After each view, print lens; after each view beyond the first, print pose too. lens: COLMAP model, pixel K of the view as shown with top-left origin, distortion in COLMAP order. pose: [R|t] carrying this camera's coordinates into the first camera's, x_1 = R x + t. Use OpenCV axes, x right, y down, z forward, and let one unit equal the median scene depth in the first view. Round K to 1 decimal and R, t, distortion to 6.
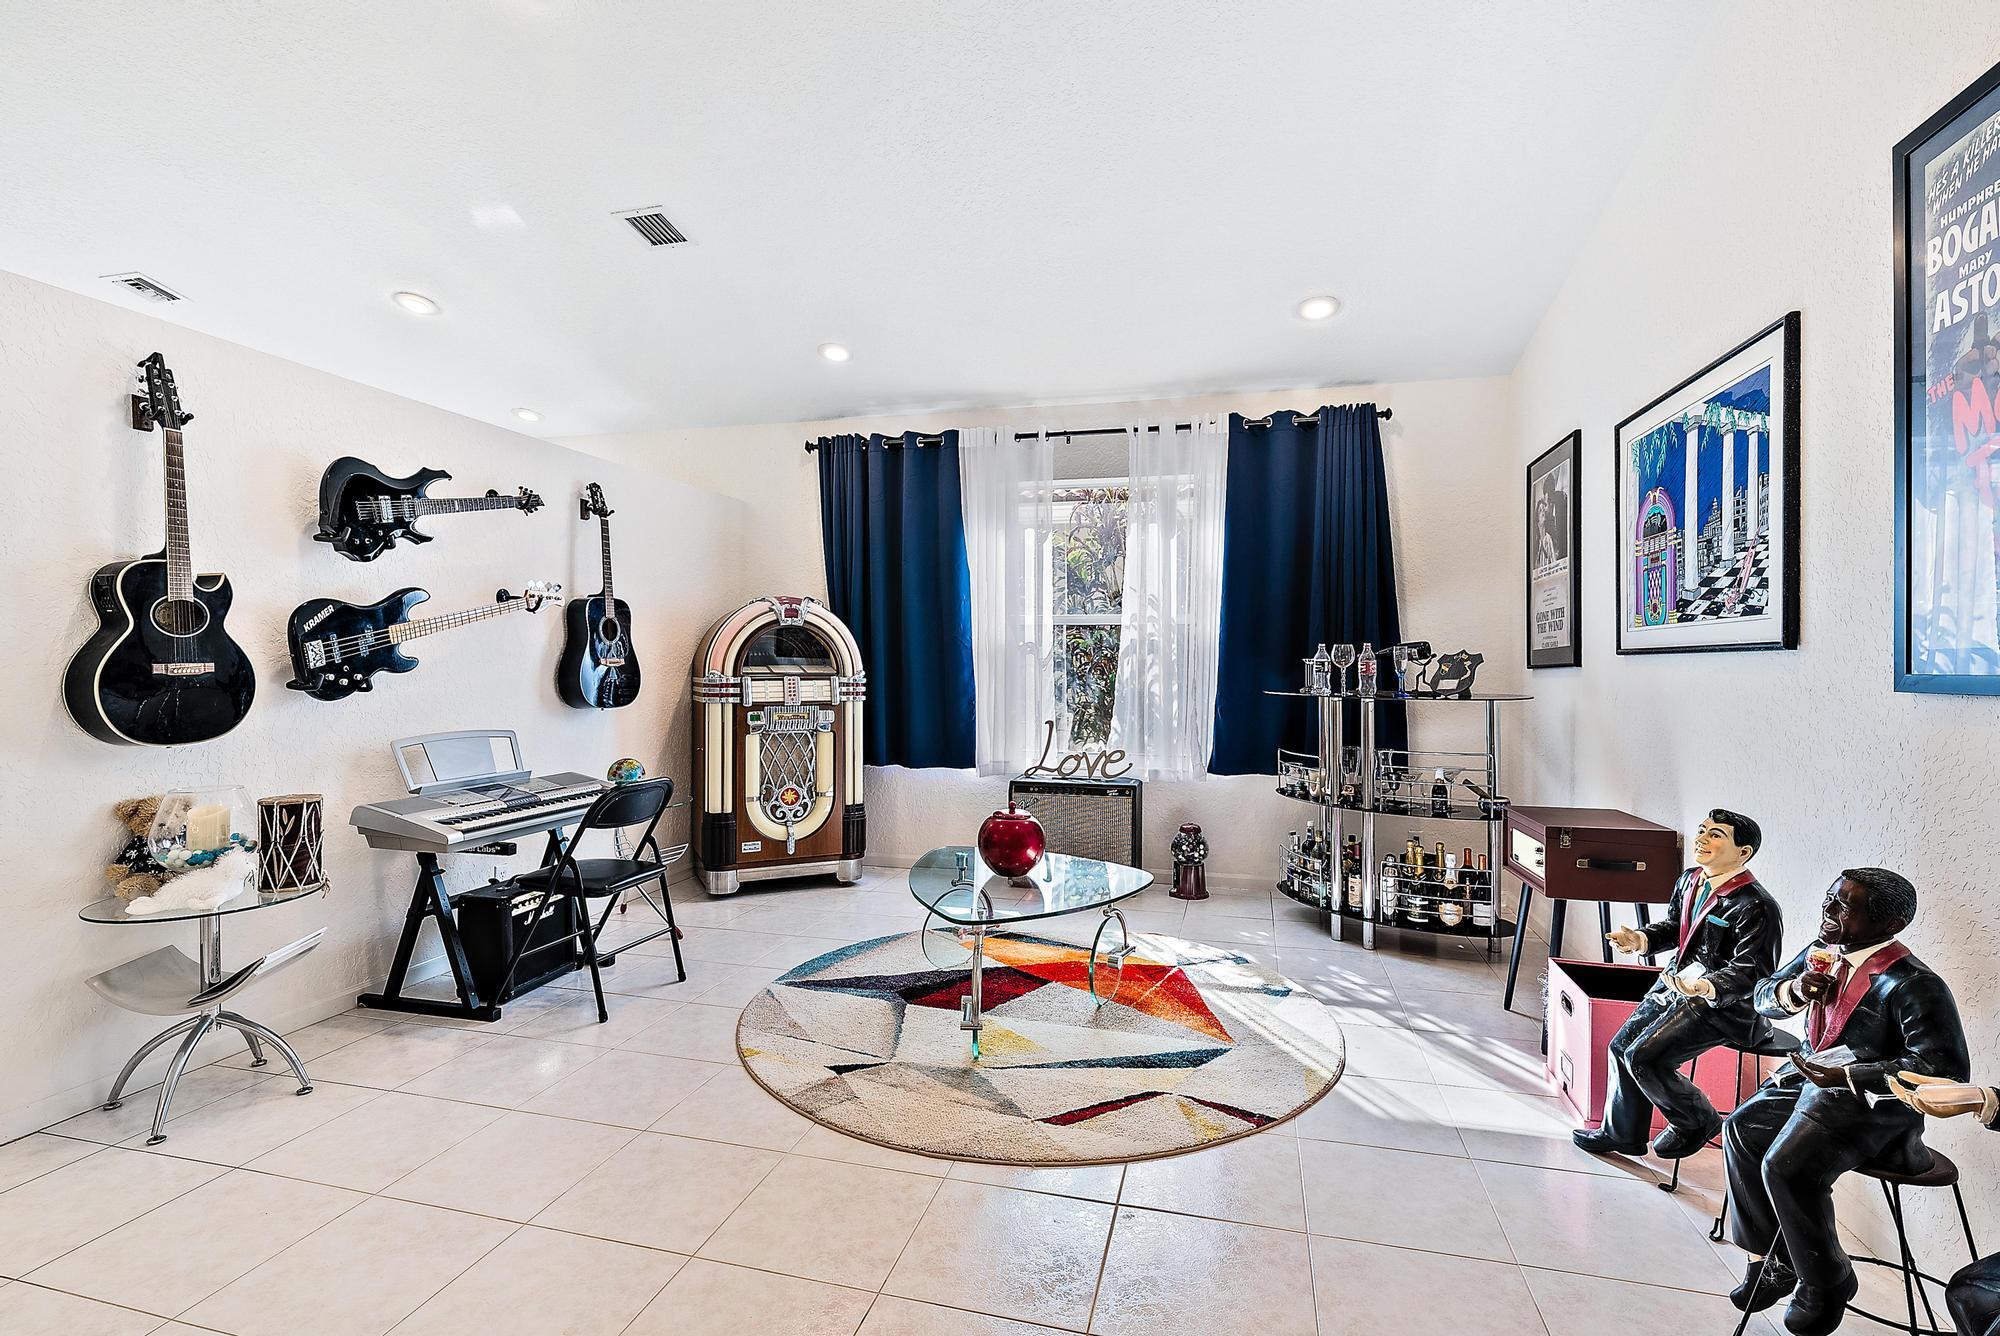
lens RADIAL K [[926.4, 0, 1004.3], [0, 926.4, 657.8], [0, 0, 1]] dist [-0.000318, -0.000006]
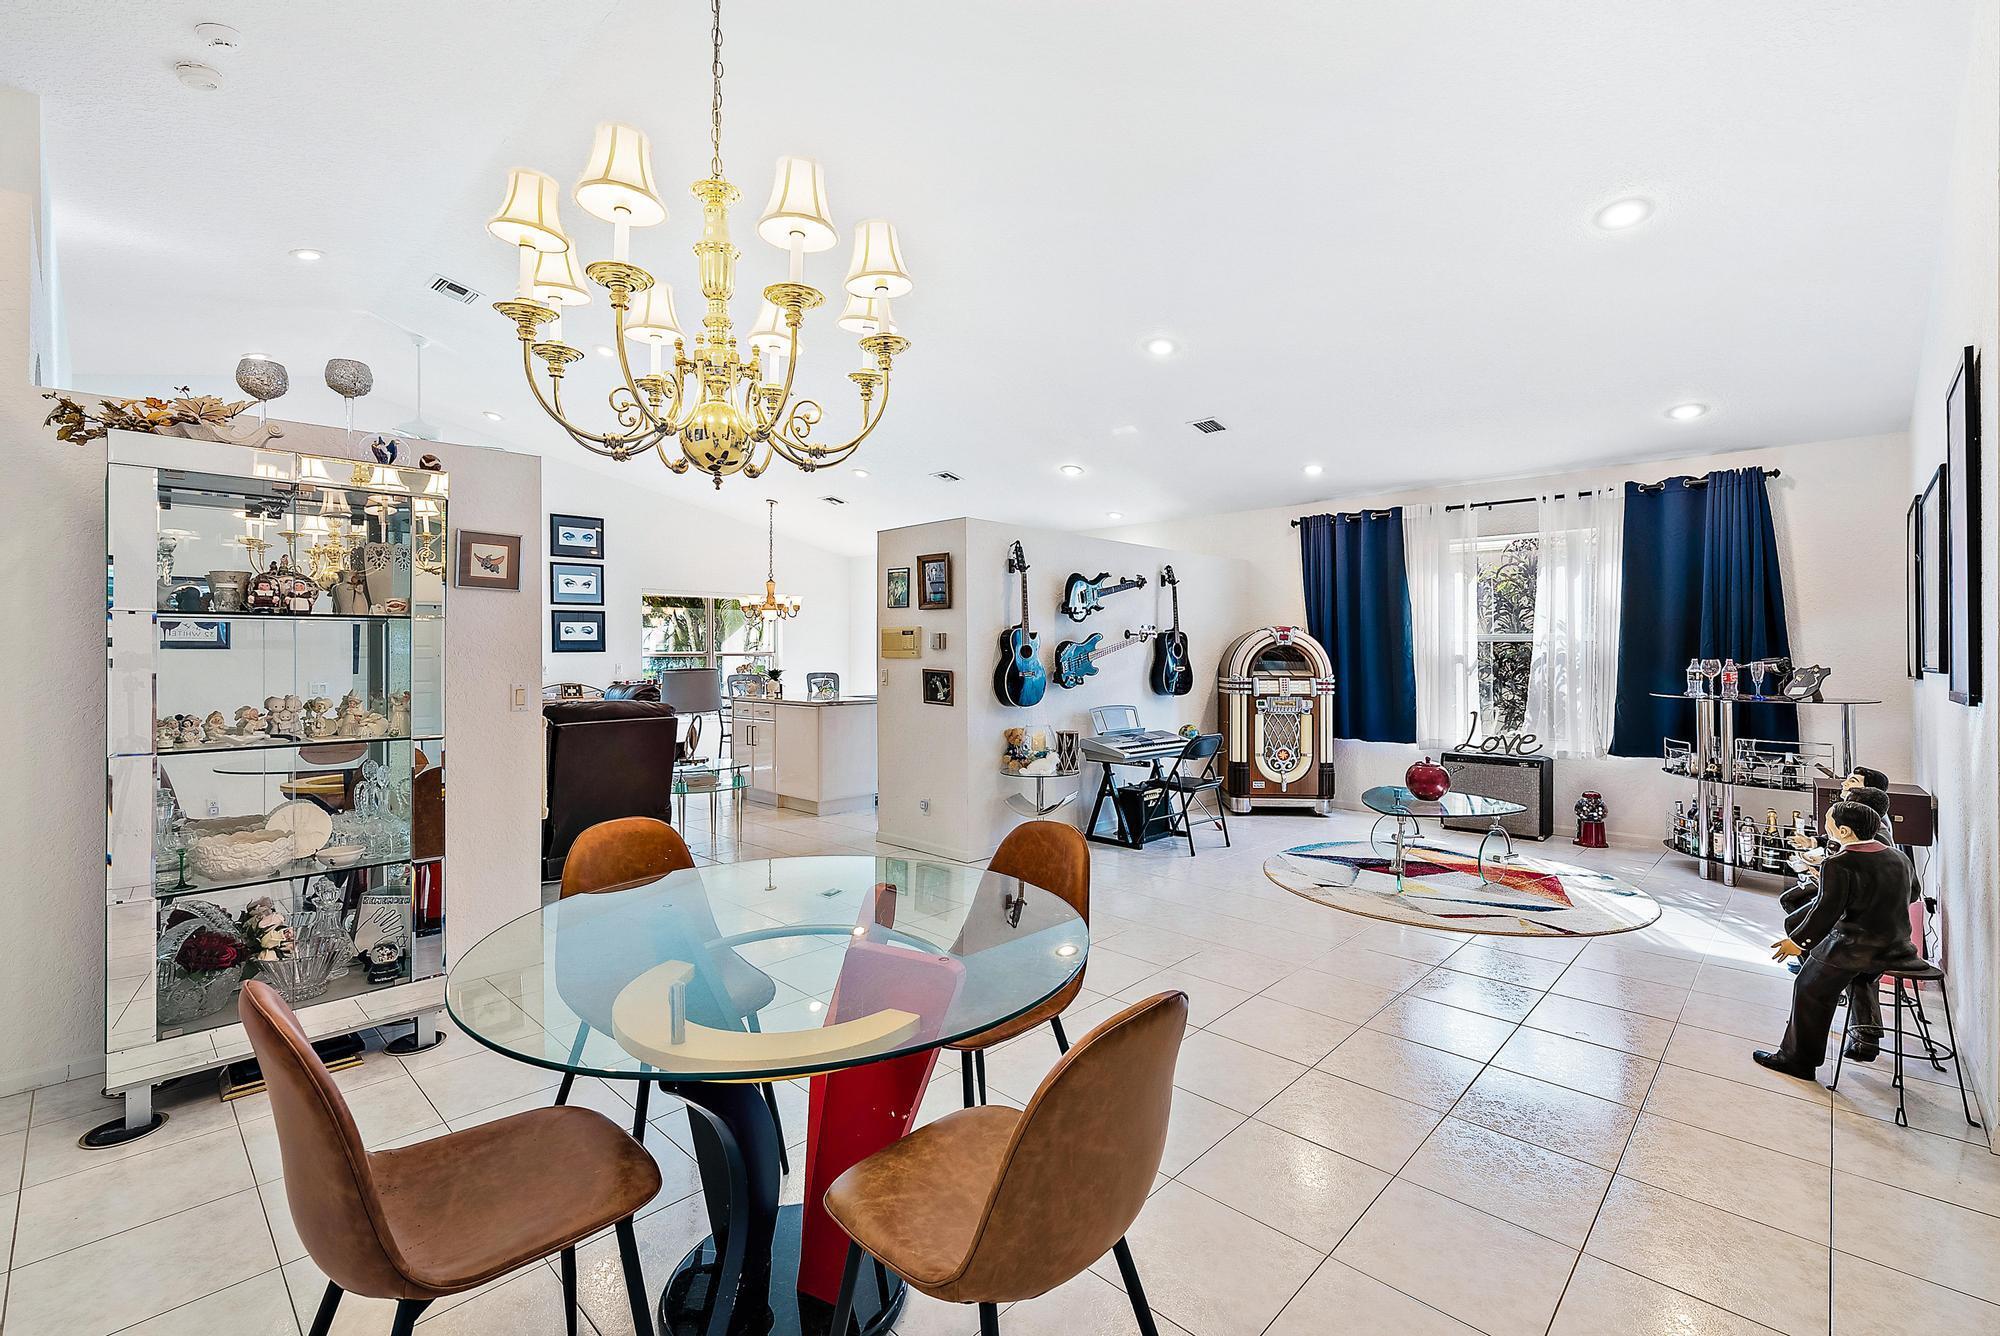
lens RADIAL K [[871.2, 0, 1005.8], [0, 871.2, 650.8], [0, 0, 1]] dist [-0.001102, -0.000018]
pose [[0.874196, -0.003394, -0.485561, 0.078893], [0.002255, 0.999993, -0.002932, -0.023861], [0.485568, 0.001468, 0.874198, -0.550280]]
